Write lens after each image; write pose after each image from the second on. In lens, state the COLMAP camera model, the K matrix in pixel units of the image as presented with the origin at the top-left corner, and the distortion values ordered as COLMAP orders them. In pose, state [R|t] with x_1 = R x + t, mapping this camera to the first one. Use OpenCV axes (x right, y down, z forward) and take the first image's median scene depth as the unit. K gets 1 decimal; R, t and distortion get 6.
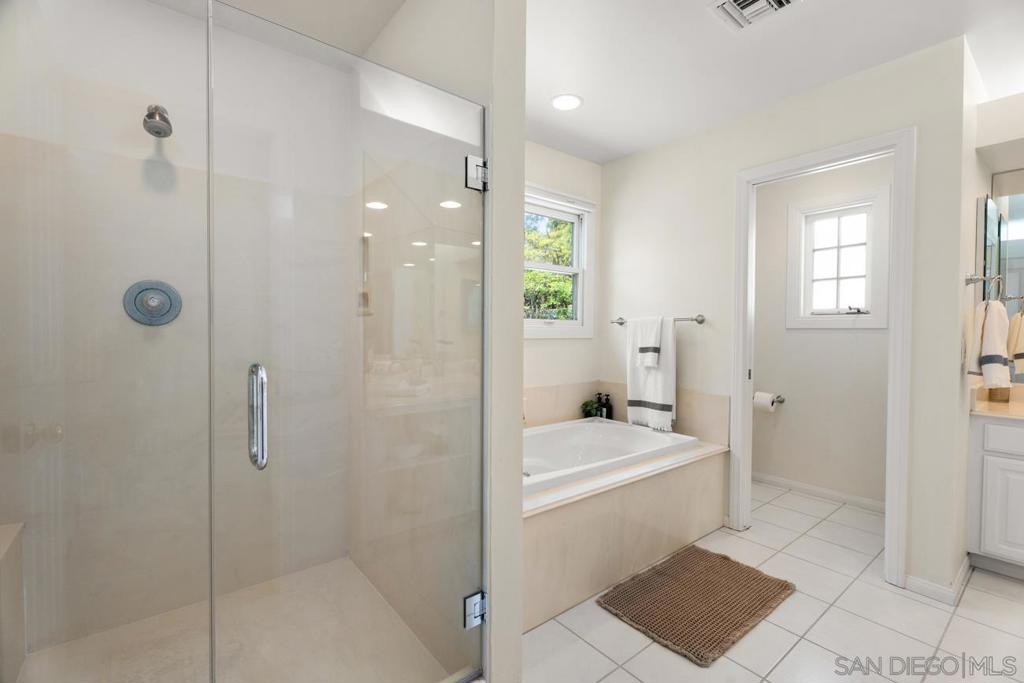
lens RADIAL K [[452.5, 0, 511.7], [0, 452.5, 338.0], [0, 0, 1]] dist [0.007199, -0.000818]
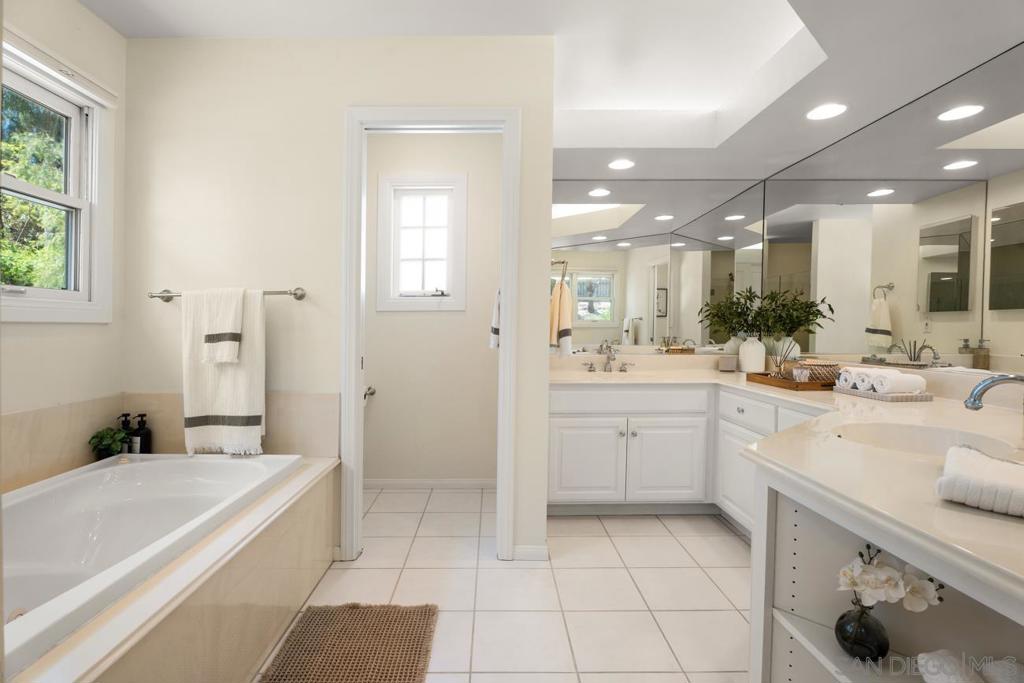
lens RADIAL K [[489.9, 0, 494.6], [0, 489.9, 328.7], [0, 0, 1]] dist [-0.010545, -0.001034]
pose [[0.618710, -0.011325, 0.785538, -0.012782], [0.020682, 0.999784, -0.001876, 0.022276], [-0.785347, 0.017407, 0.618811, 0.238521]]
